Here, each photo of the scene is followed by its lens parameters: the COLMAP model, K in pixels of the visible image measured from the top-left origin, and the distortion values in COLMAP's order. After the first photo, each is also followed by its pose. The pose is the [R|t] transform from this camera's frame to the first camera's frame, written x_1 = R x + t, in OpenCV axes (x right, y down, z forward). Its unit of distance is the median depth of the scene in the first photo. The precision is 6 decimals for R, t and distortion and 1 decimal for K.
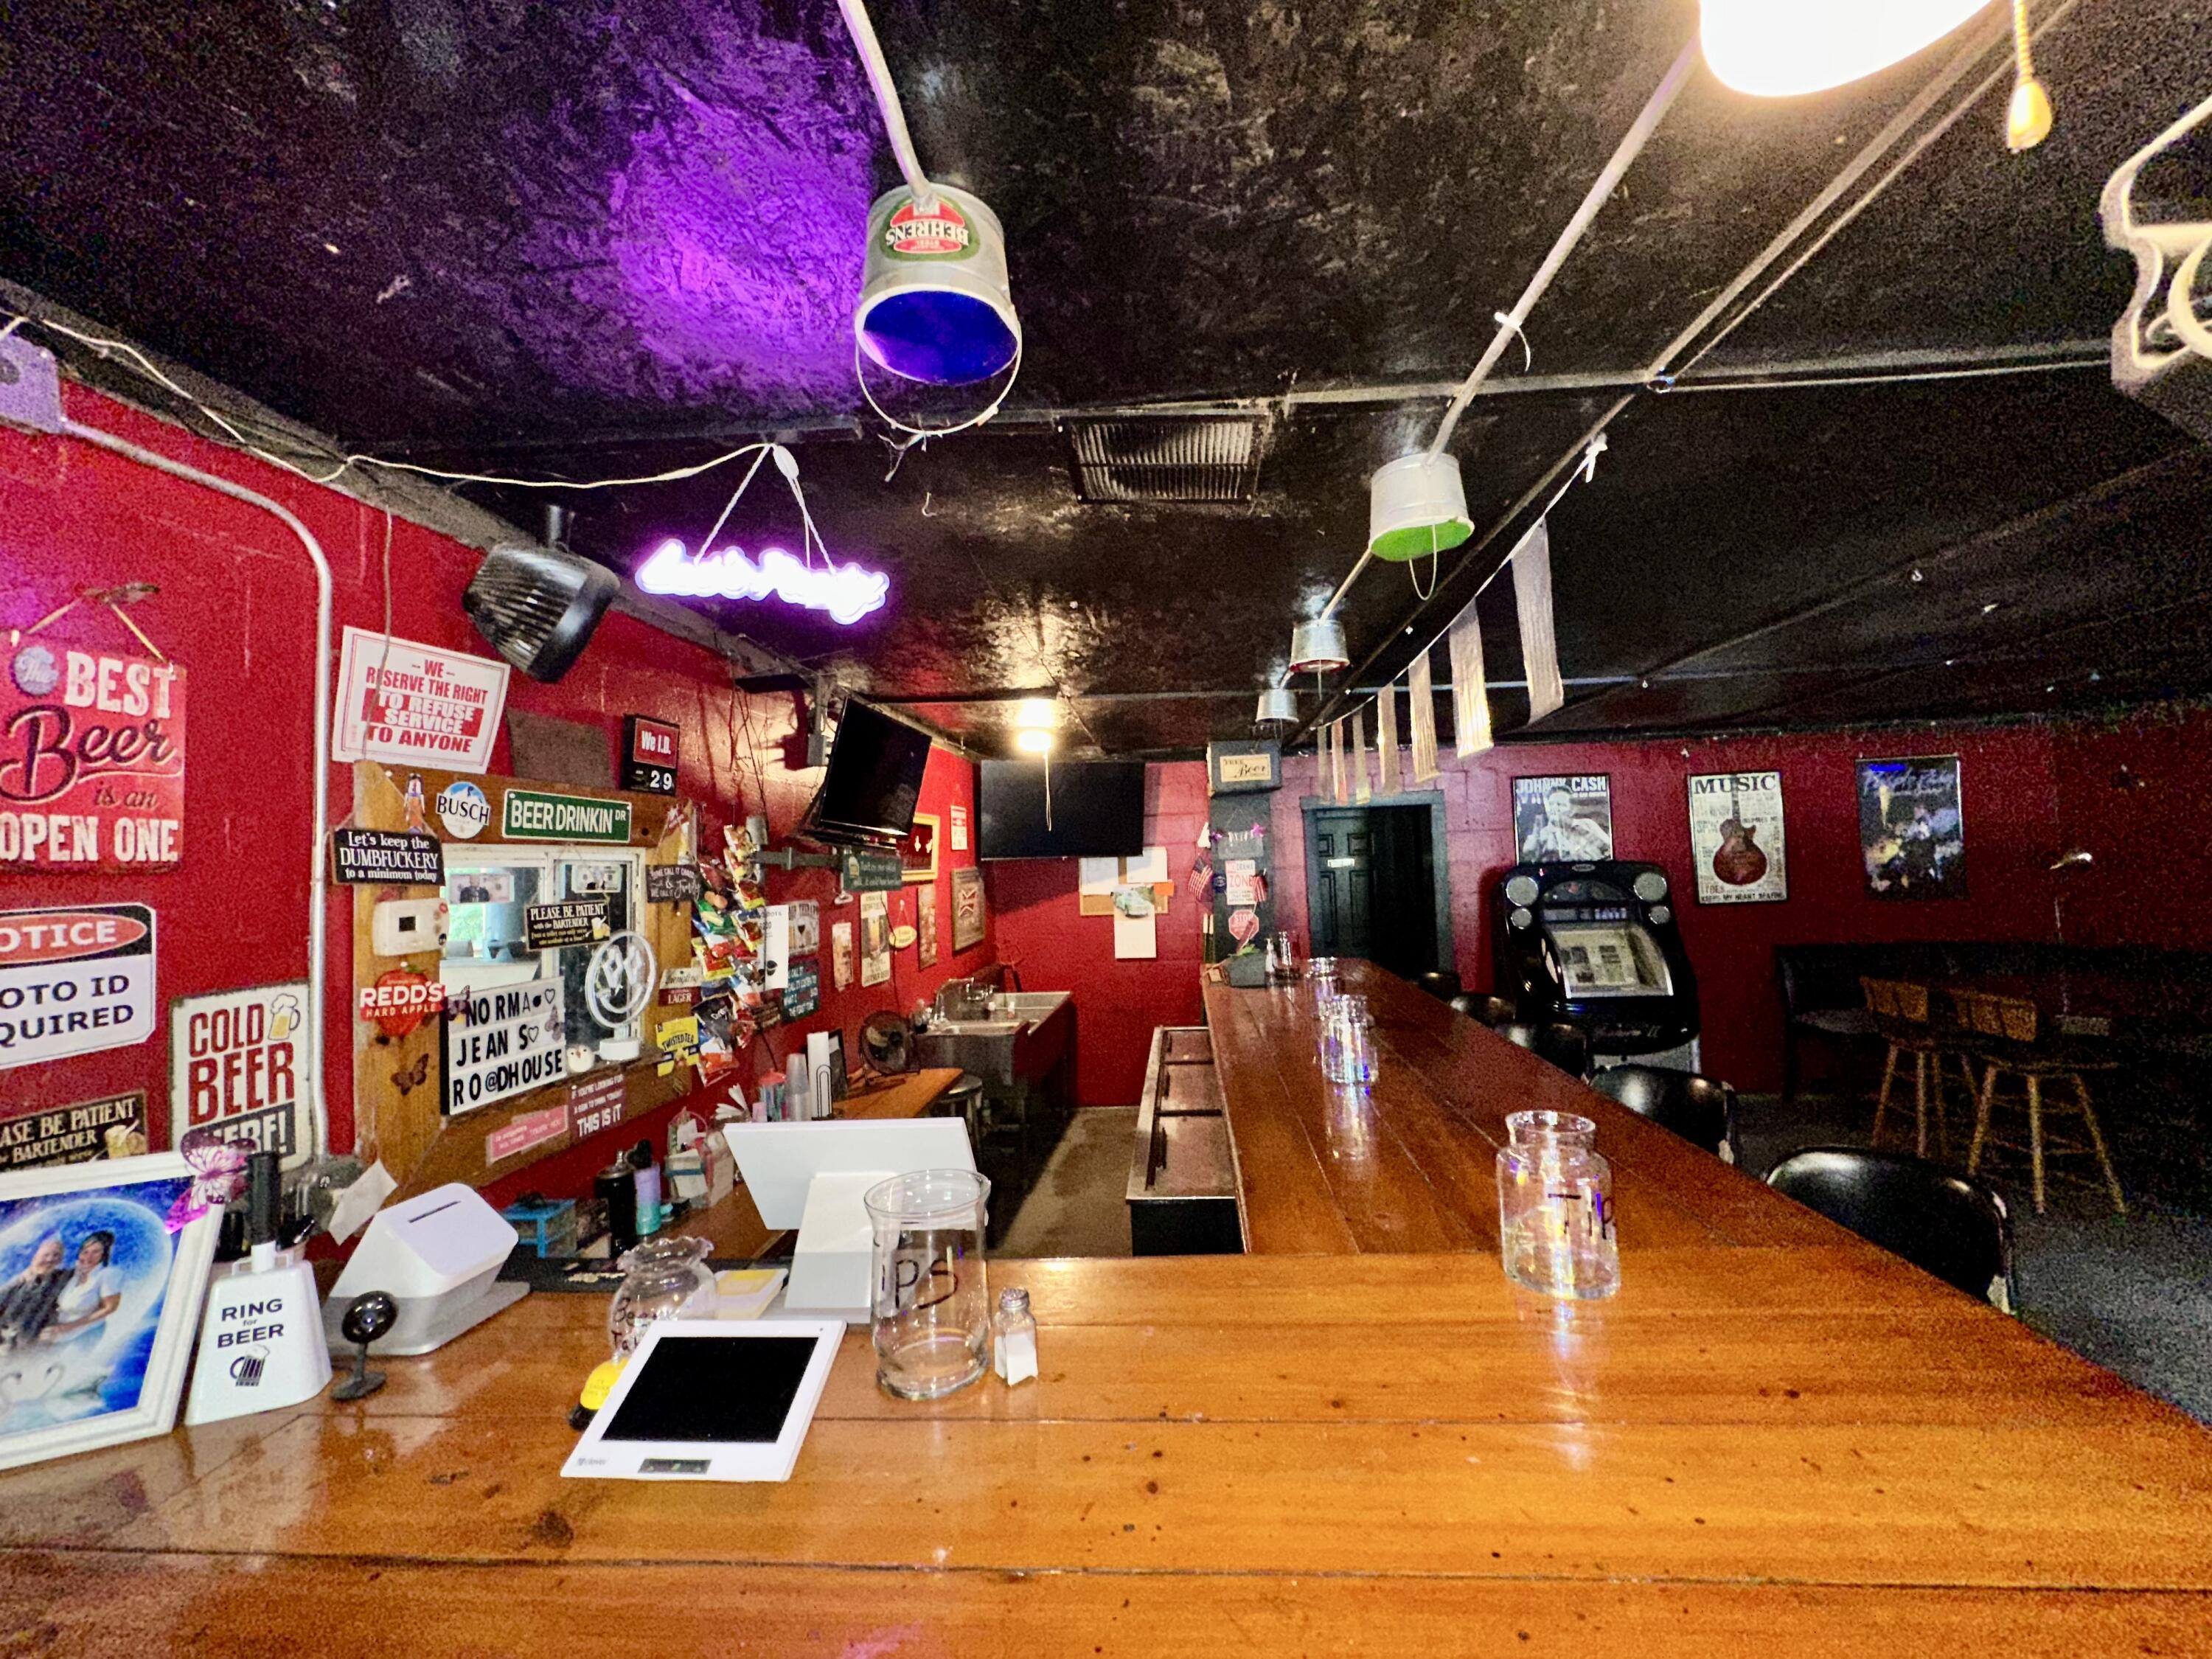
lens RADIAL K [[877.8, 0, 1106.0], [0, 877.8, 829.5], [0, 0, 1]] dist [-0.000957, 0.000560]
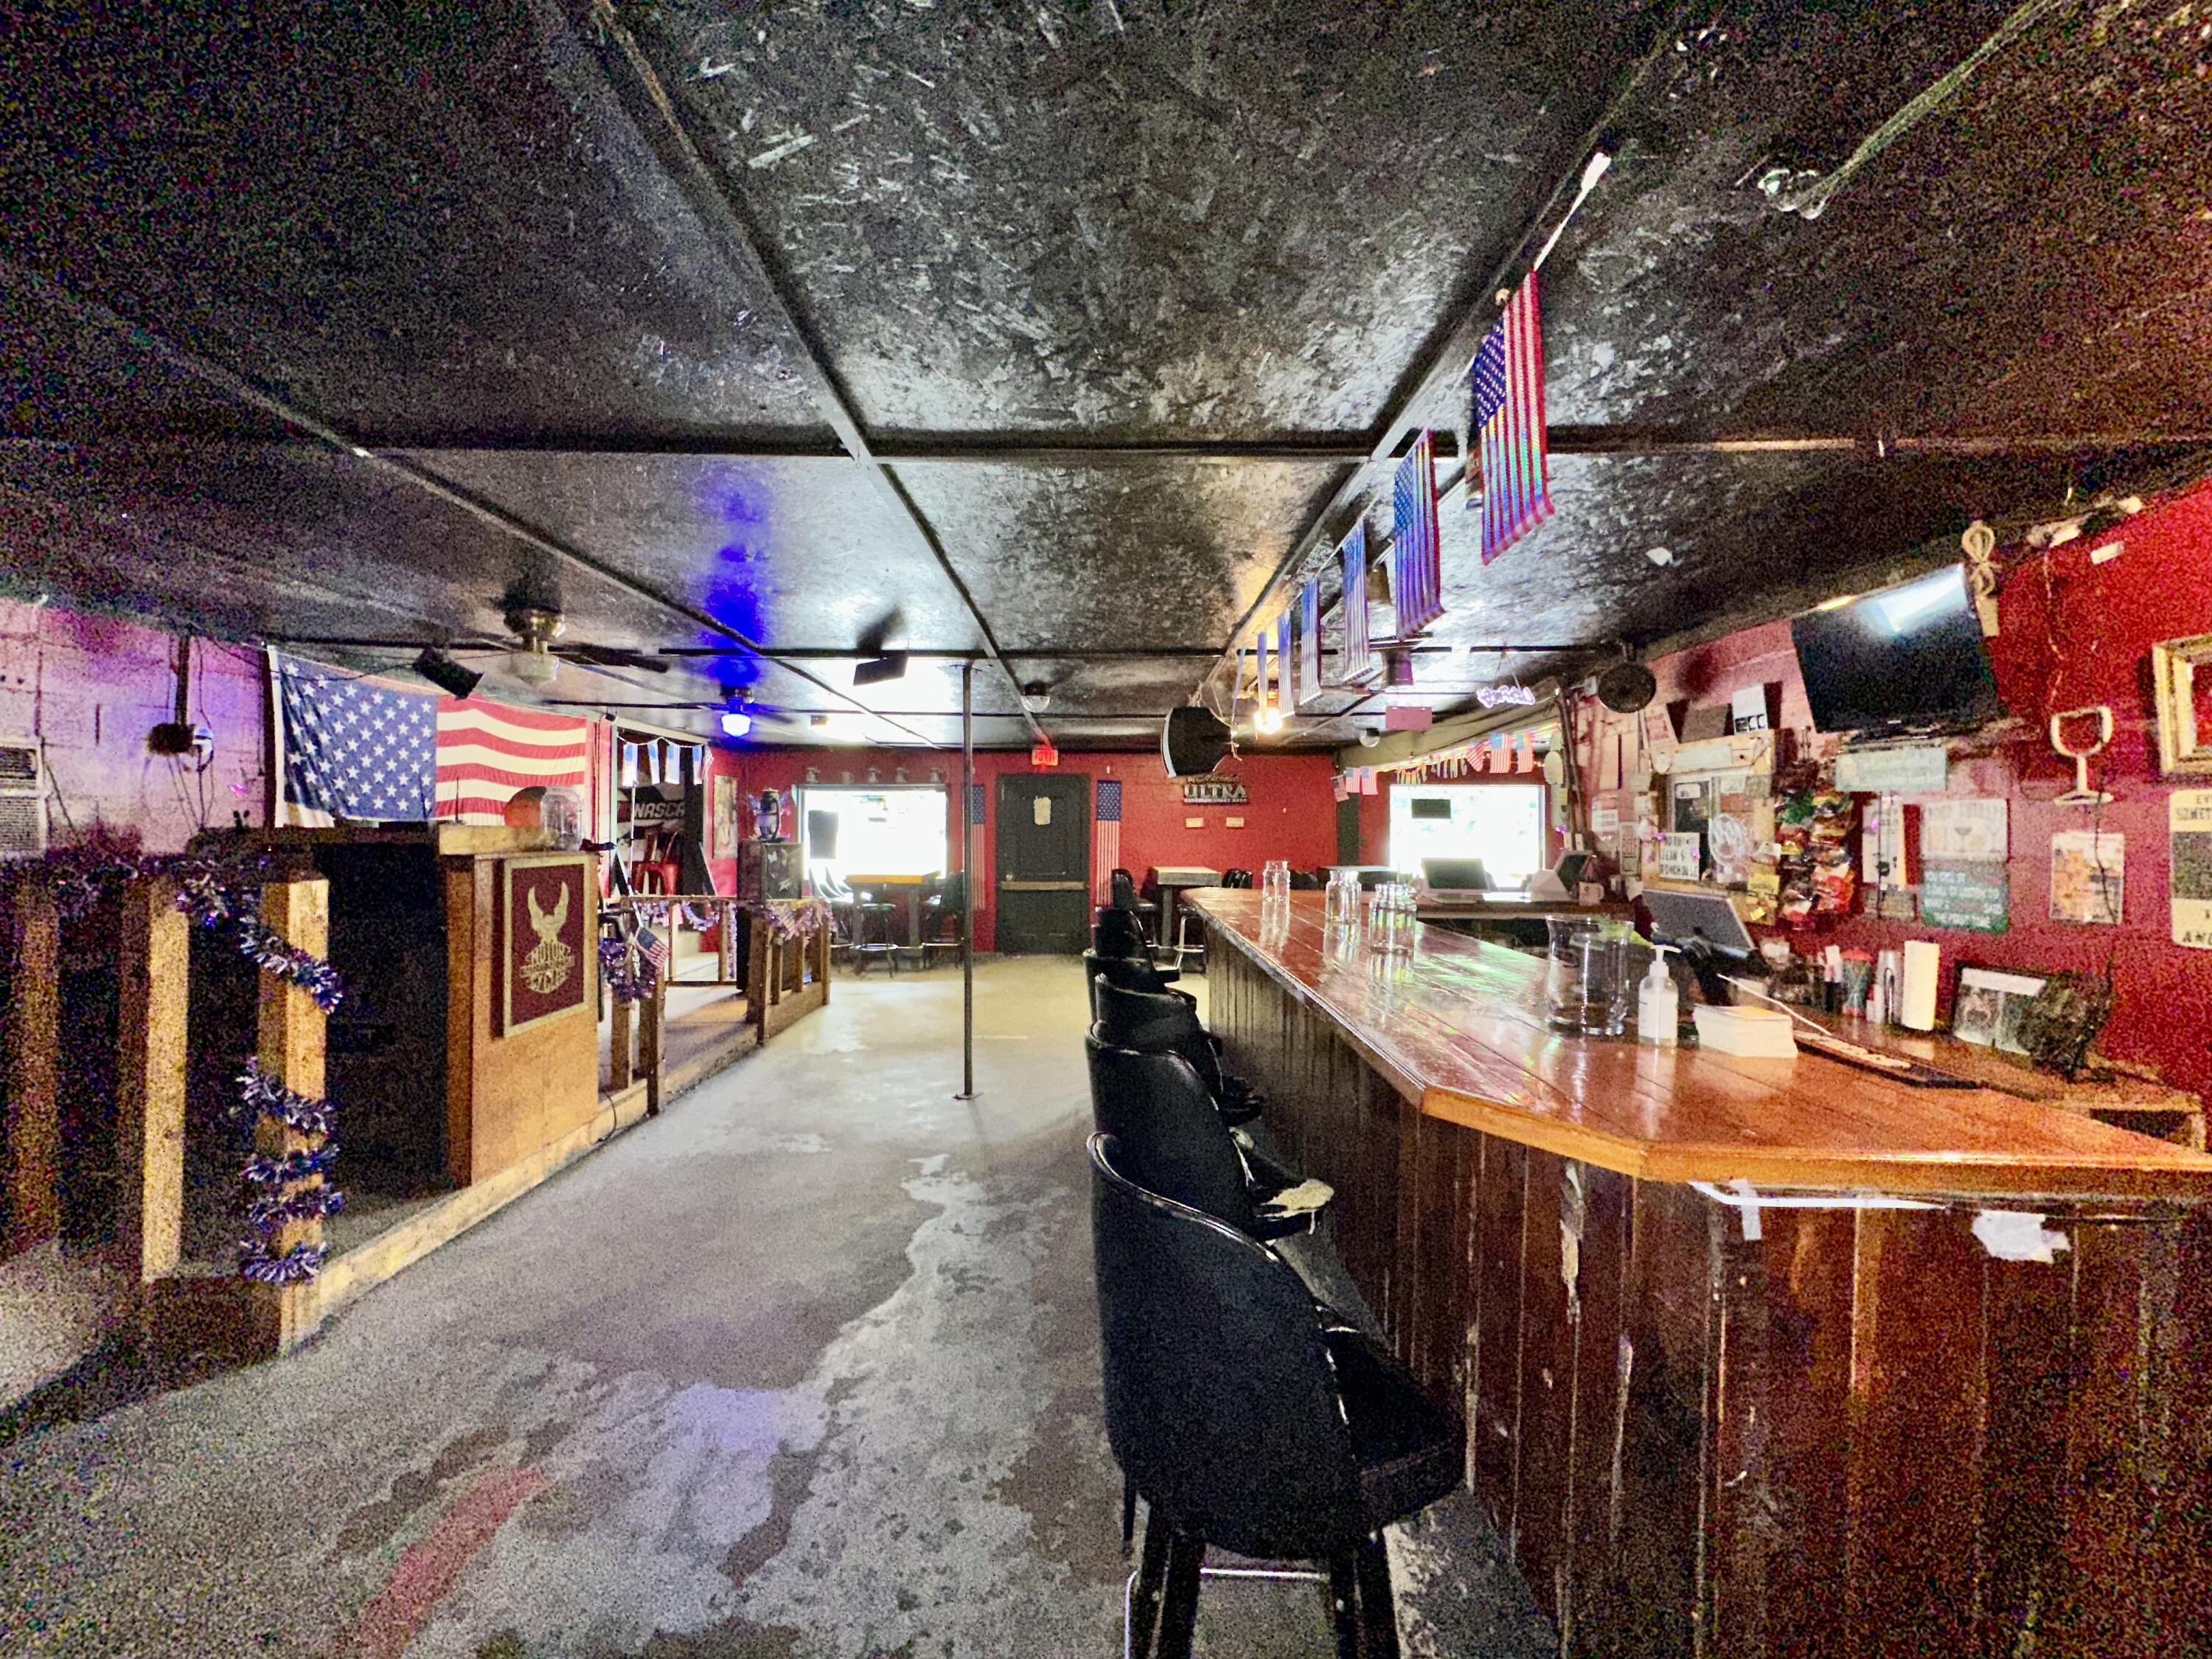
lens RADIAL K [[877.8, 0, 1106.0], [0, 877.8, 829.5], [0, 0, 1]] dist [-0.000957, 0.000560]
pose [[-0.995945, 0.034038, -0.083279, 0.339794], [0.037327, 0.998571, -0.038254, 0.065214], [0.081858, -0.041208, -0.995792, 1.041930]]
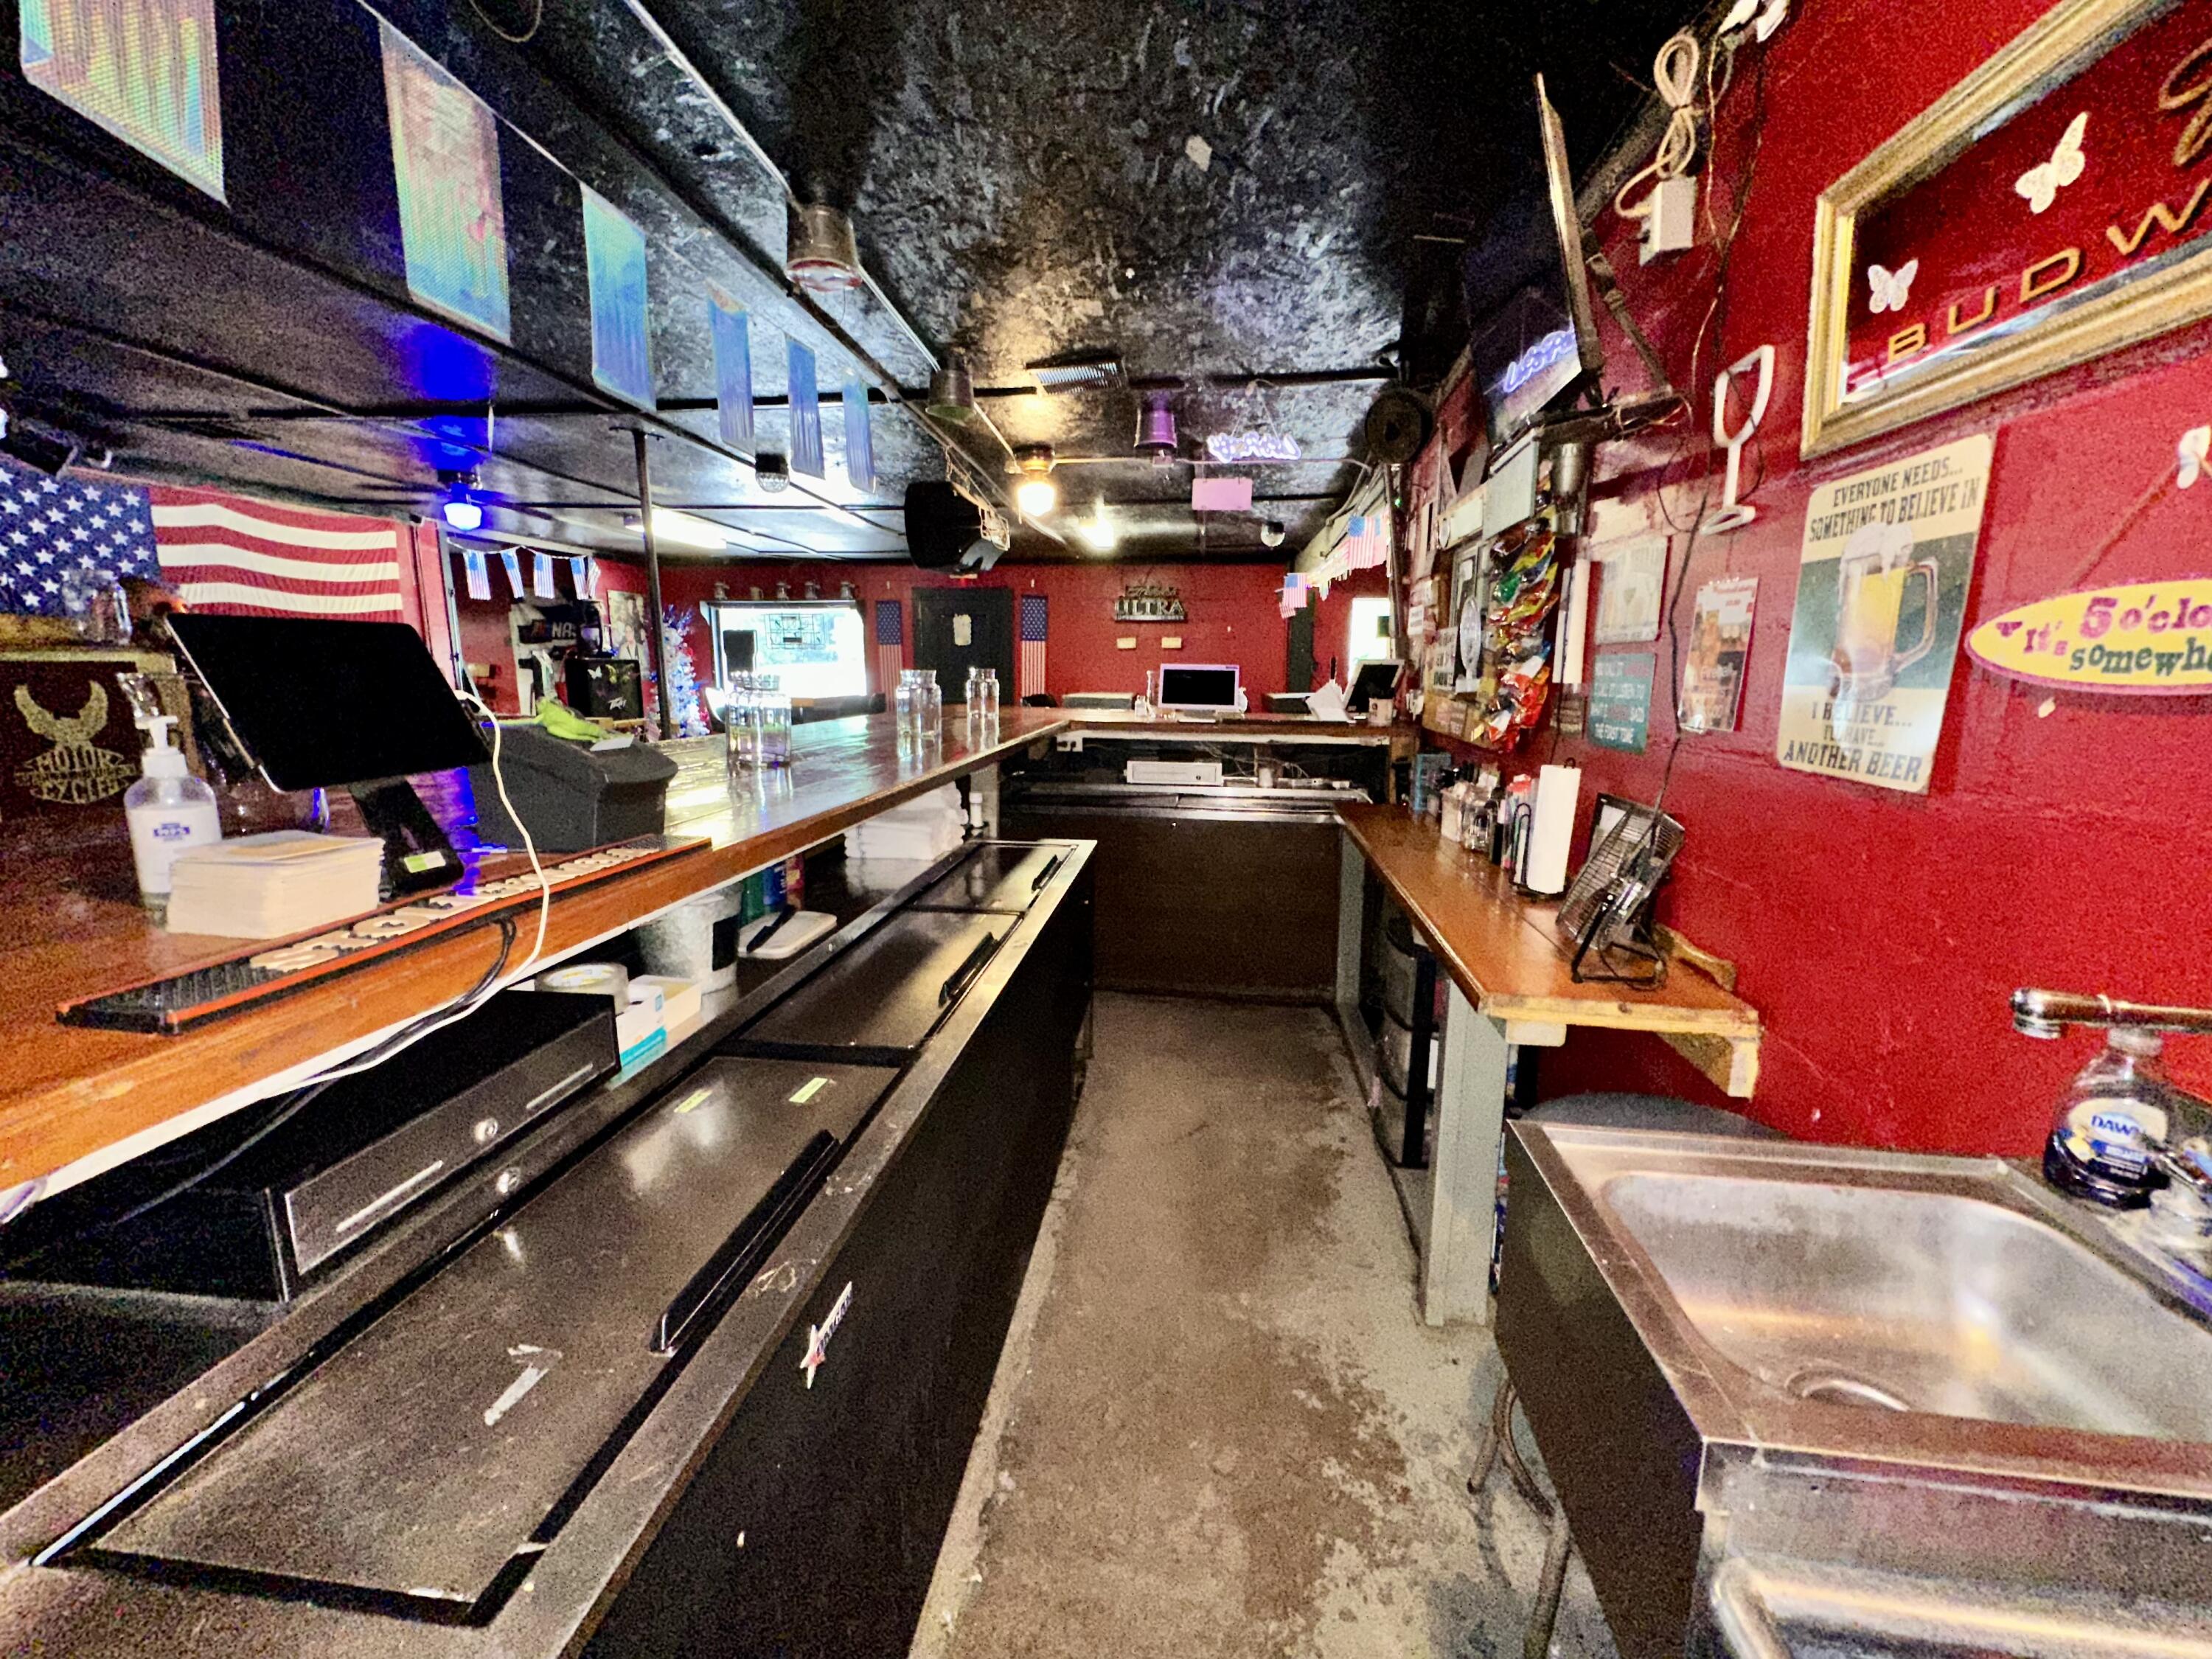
lens RADIAL K [[877.8, 0, 1106.0], [0, 877.8, 829.5], [0, 0, 1]] dist [-0.000957, 0.000560]
pose [[-0.999102, 0.024235, 0.034766, -0.012681], [0.028935, 0.989473, 0.141795, 0.099919], [-0.030963, 0.142673, -0.989285, 0.918869]]
